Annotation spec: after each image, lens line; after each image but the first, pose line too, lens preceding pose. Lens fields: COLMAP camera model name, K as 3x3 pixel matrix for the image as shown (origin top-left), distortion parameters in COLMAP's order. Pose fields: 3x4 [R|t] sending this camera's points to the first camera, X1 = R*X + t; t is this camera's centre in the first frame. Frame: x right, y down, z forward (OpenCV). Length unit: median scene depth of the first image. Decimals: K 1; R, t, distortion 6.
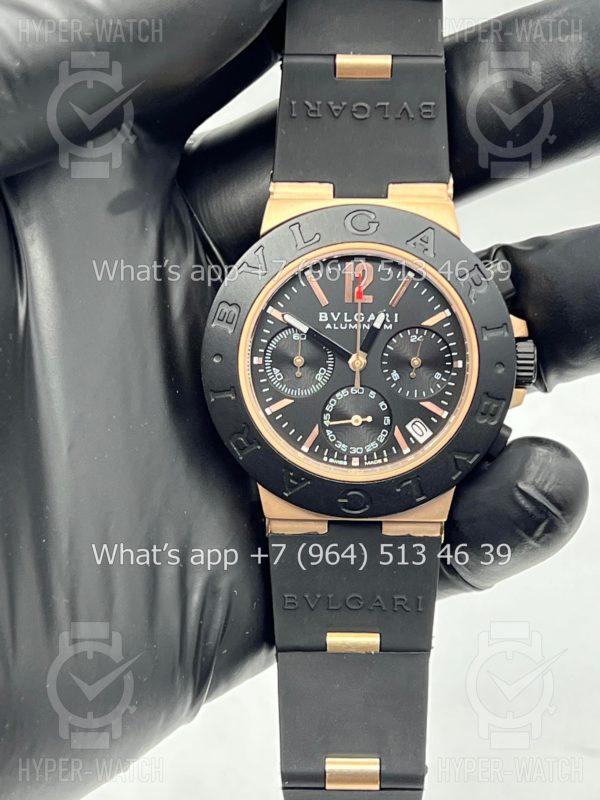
lens RADIAL K [[1850.7, 0, 283.8], [0, 1850.7, 394.3], [0, 0, 1]] dist [0.178543, 0.000000]
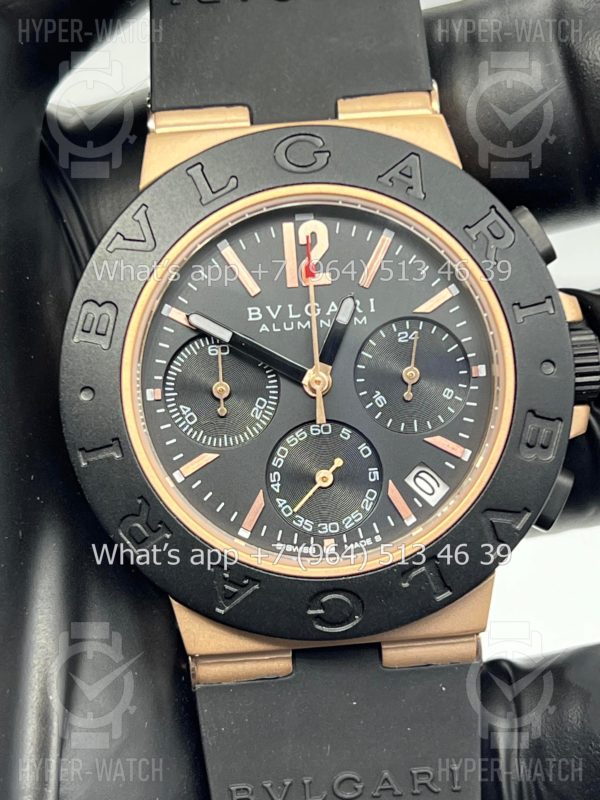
lens RADIAL K [[1850.7, 0, 301.2], [0, 1850.7, 394.0], [0, 0, 1]] dist [0.178543, 0.000000]
pose [[0.992483, -0.087381, 0.085688, -0.018081], [0.098476, 0.985911, -0.135211, 0.068628], [-0.072666, 0.142633, 0.987105, 0.396145]]
